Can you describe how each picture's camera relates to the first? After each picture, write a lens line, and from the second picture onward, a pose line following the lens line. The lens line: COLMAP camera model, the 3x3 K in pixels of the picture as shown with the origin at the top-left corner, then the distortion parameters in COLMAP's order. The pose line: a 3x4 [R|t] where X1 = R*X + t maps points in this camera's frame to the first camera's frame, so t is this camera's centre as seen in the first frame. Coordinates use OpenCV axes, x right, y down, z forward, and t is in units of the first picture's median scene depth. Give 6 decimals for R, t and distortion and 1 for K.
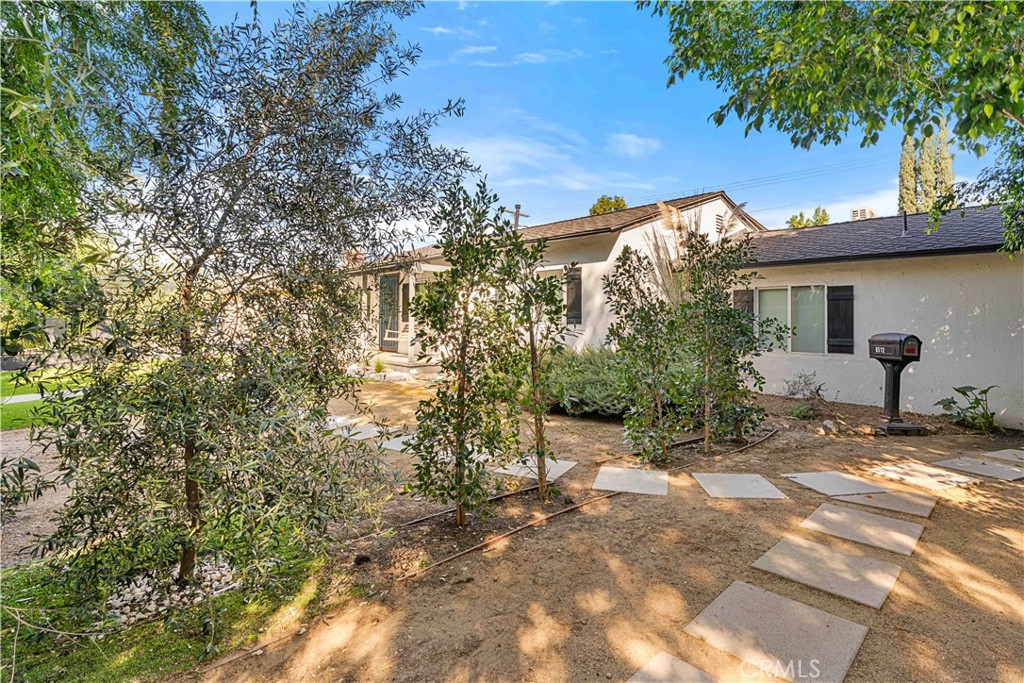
lens RADIAL K [[531.3, 0, 510.9], [0, 531.3, 316.4], [0, 0, 1]] dist [-0.001303, -0.000290]
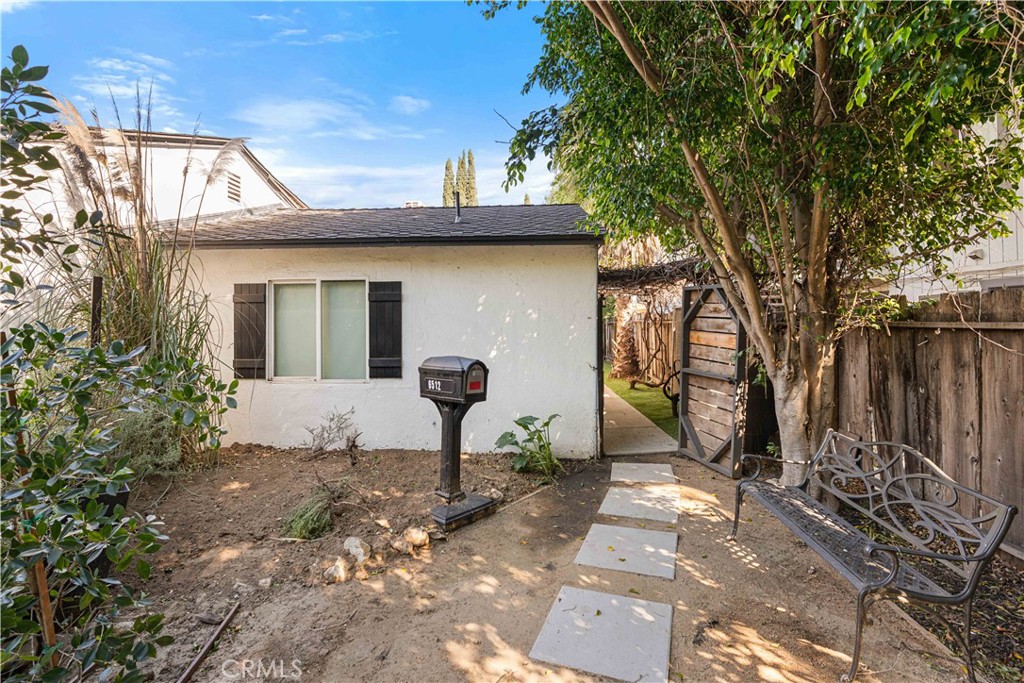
lens RADIAL K [[472.4, 0, 513.6], [0, 472.4, 320.9], [0, 0, 1]] dist [-0.000867, 0.000027]
pose [[0.707783, -0.013926, 0.706293, 0.334545], [0.001433, 0.999832, 0.018278, -0.019193], [-0.706429, -0.011925, 0.707684, 0.490295]]
